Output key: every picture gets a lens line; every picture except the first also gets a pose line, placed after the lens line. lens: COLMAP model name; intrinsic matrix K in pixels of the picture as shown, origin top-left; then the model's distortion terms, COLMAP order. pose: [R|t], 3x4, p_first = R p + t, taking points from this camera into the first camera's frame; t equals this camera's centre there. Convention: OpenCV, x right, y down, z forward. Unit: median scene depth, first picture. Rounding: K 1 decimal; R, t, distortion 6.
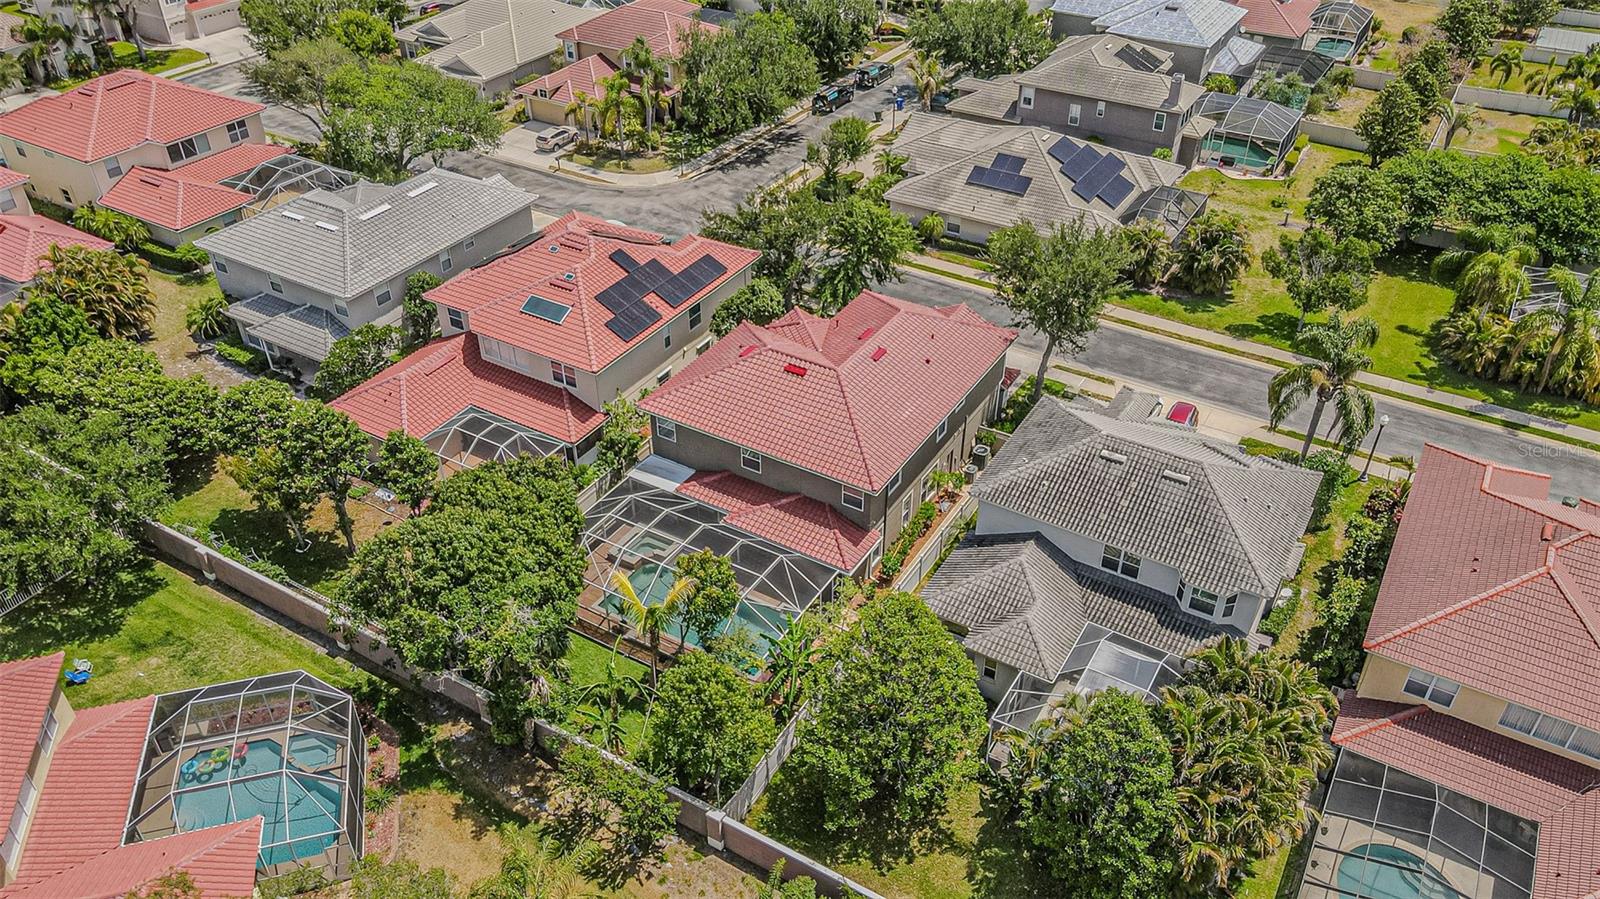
lens RADIAL K [[1188.6, 0, 800.0], [0, 1188.6, 449.5], [0, 0, 1]] dist [0.008692, 0.007690]
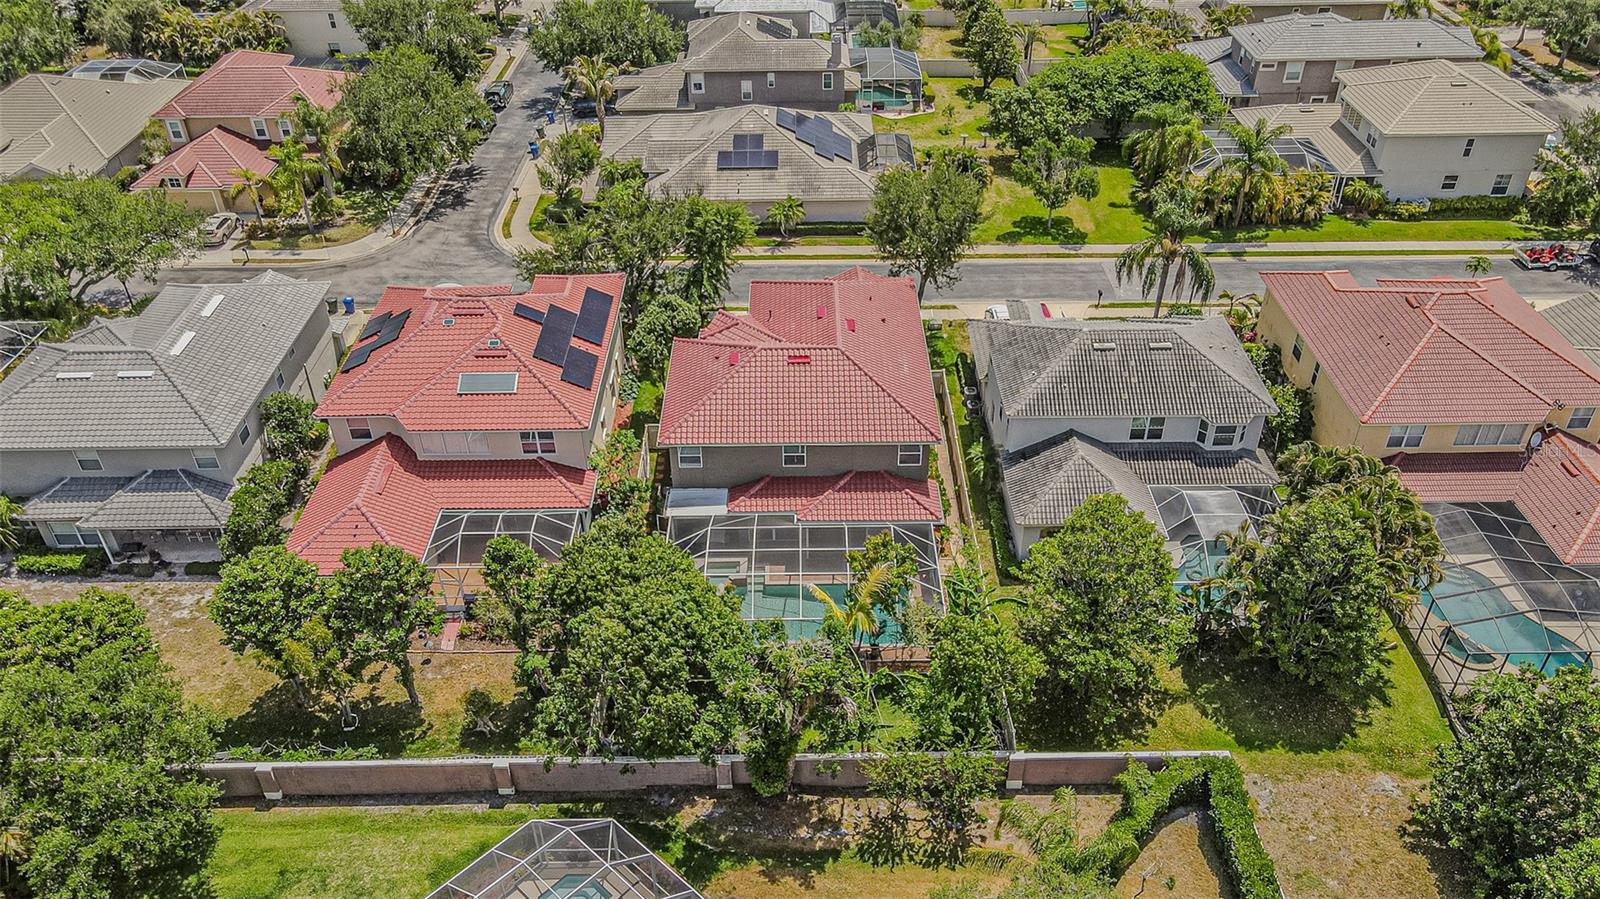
lens RADIAL K [[1211.2, 0, 800.0], [0, 1211.2, 449.5], [0, 0, 1]] dist [-0.035215, 0.125881]
pose [[0.852326, -0.310295, 0.421020, -0.371404], [0.312690, 0.947603, 0.065370, -0.049516], [-0.419244, 0.075932, 0.904692, 0.057080]]
